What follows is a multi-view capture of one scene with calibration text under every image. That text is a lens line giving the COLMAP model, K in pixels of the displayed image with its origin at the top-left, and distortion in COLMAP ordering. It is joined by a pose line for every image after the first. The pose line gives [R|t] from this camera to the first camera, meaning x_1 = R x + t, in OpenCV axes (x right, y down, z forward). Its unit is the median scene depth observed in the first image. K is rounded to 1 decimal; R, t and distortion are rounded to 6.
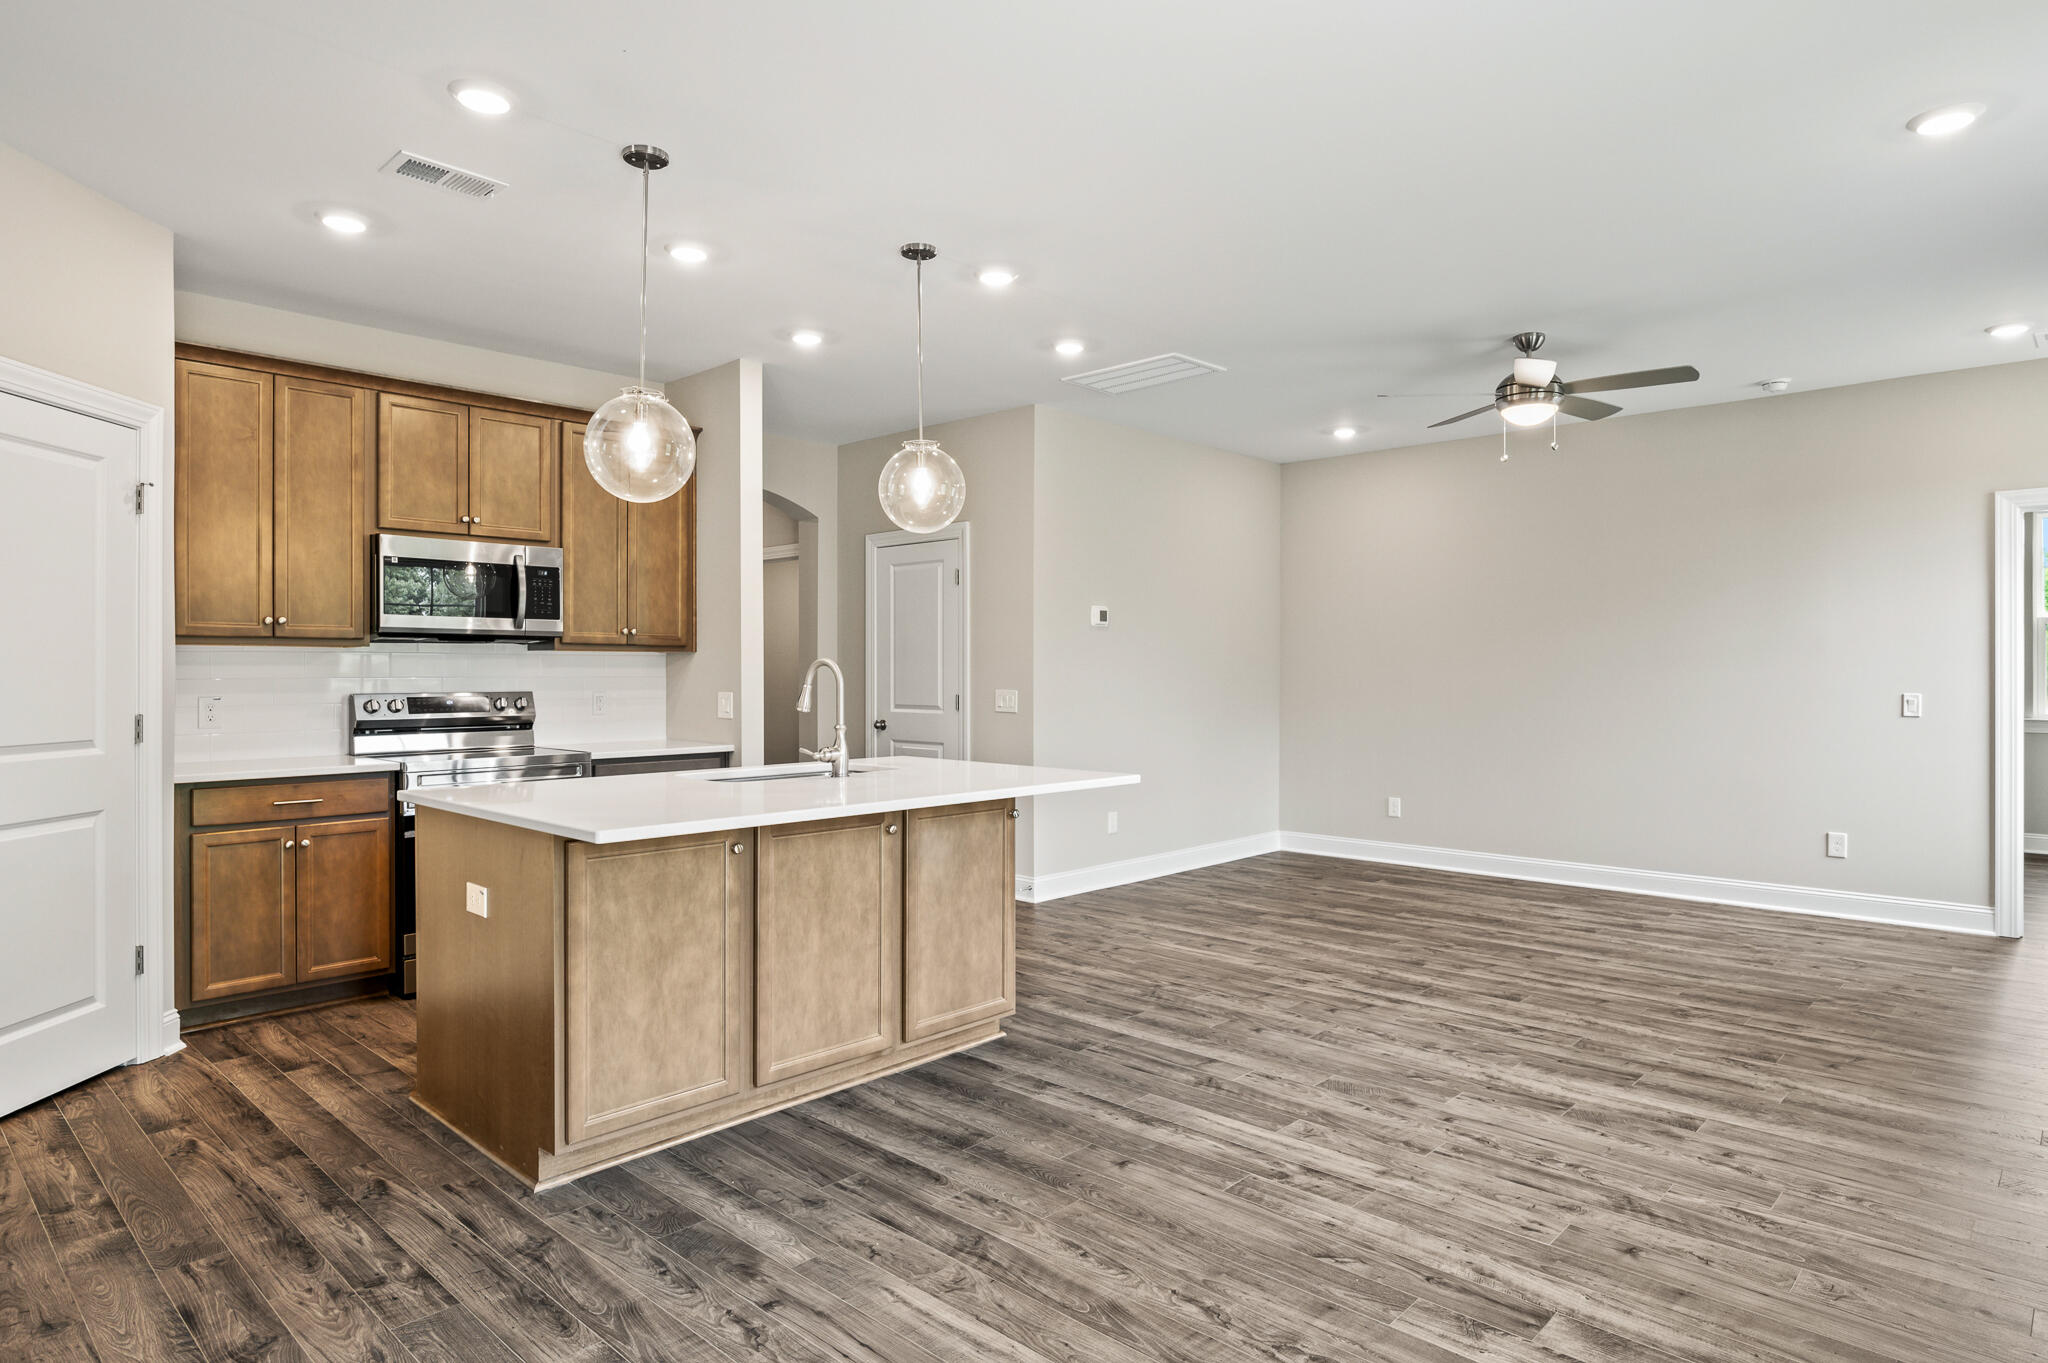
lens RADIAL K [[1169.6, 0, 1027.0], [0, 1169.6, 682.7], [0, 0, 1]] dist [0.001175, -0.001692]
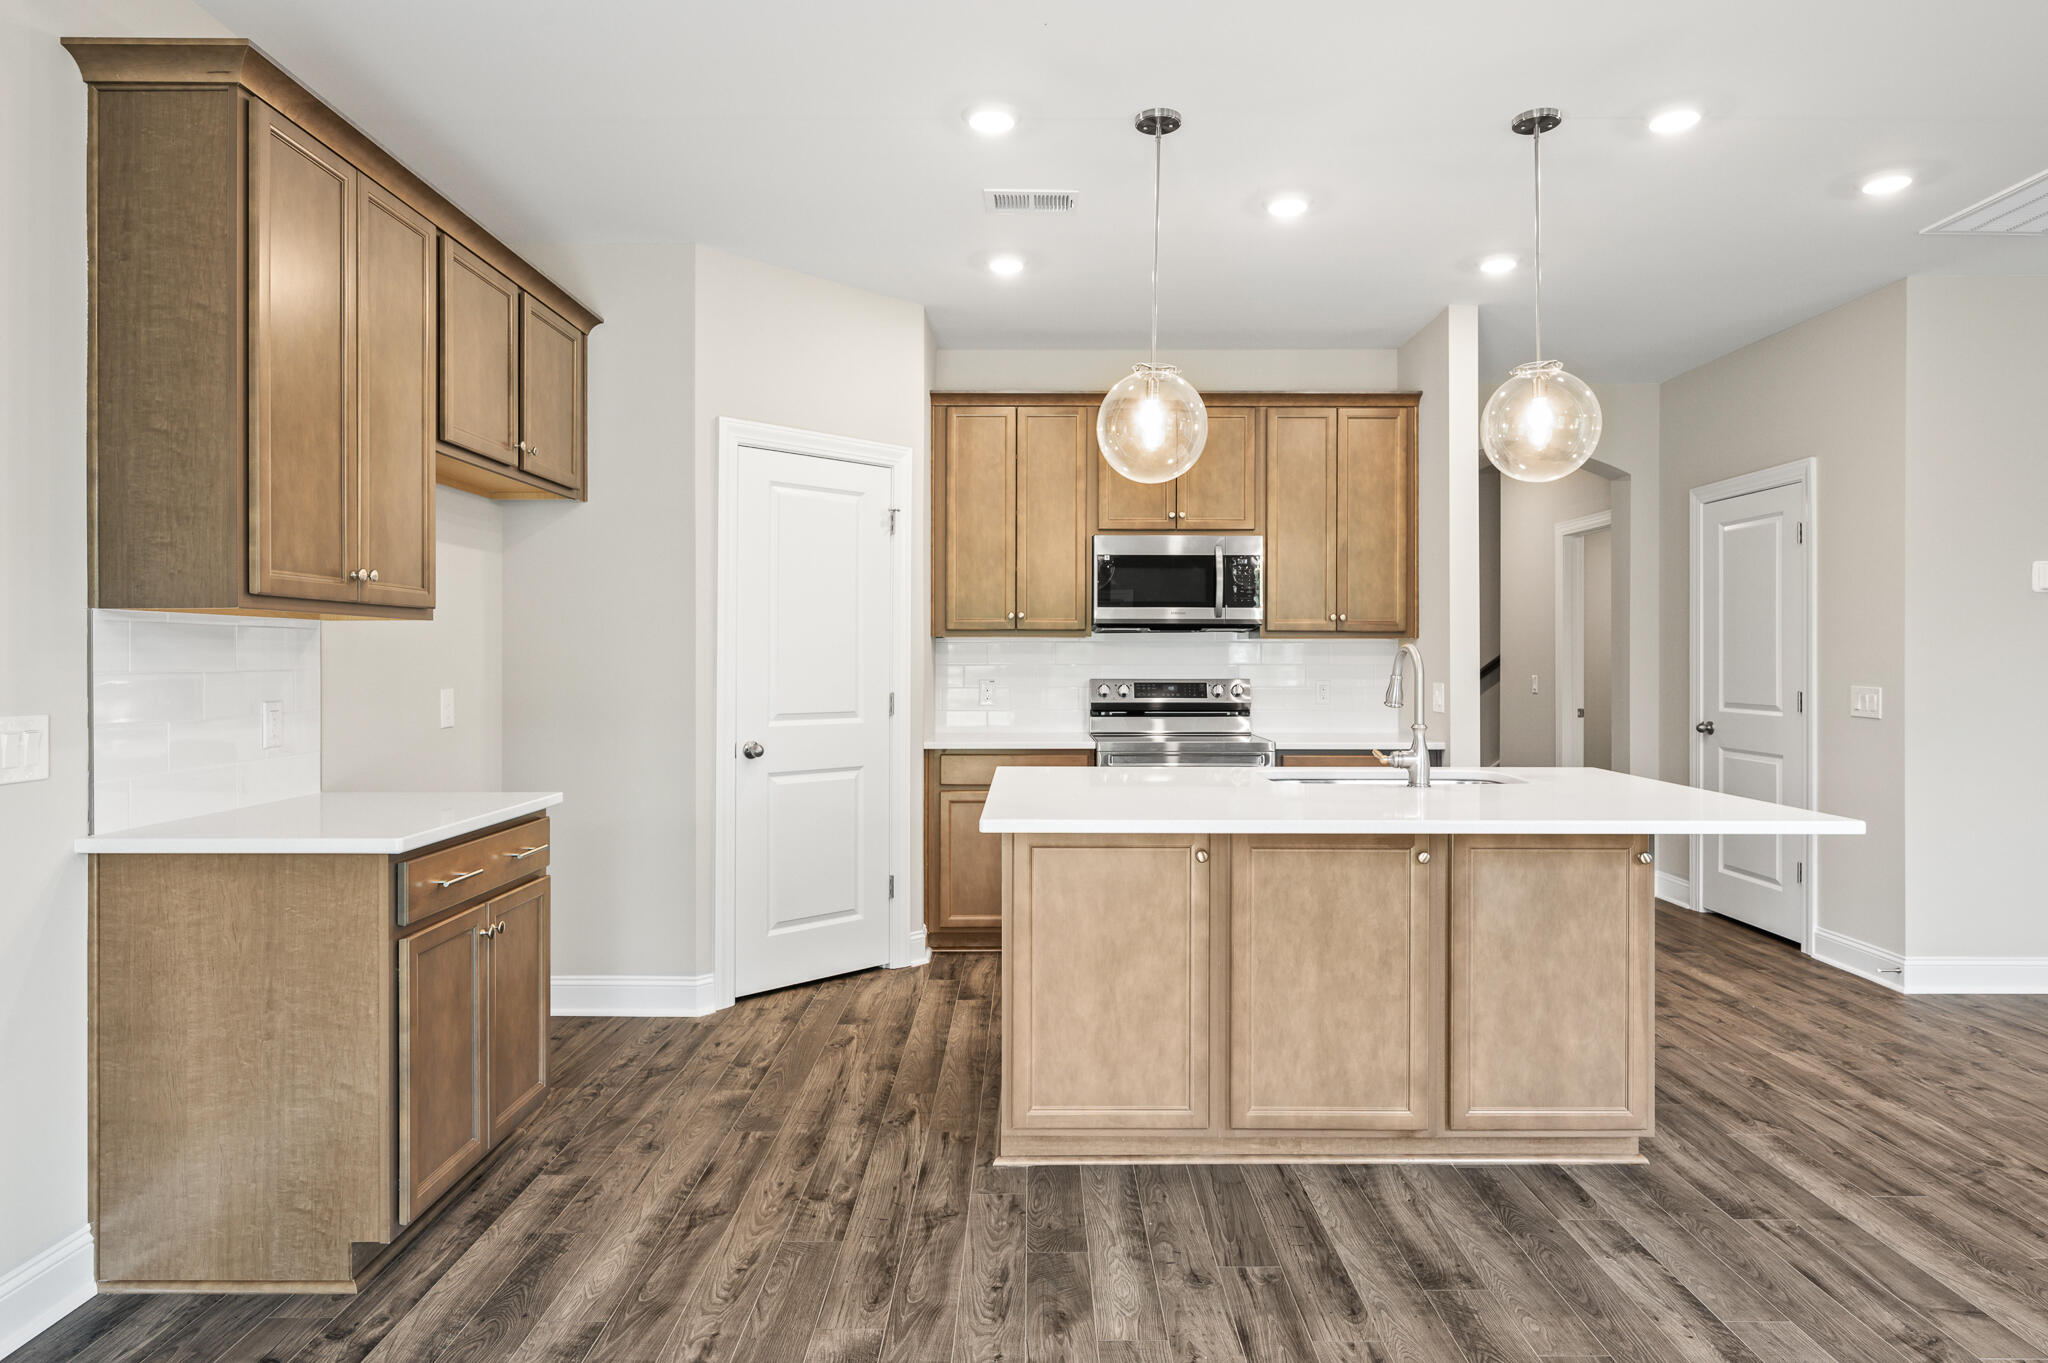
lens RADIAL K [[1172.5, 0, 1021.9], [0, 1172.5, 663.4], [0, 0, 1]] dist [-0.002124, 0.002434]
pose [[0.683461, 0.004052, -0.729976, 0.264227], [-0.008870, 0.999957, -0.002755, -0.002236], [0.729933, 0.008358, 0.683467, 0.235907]]
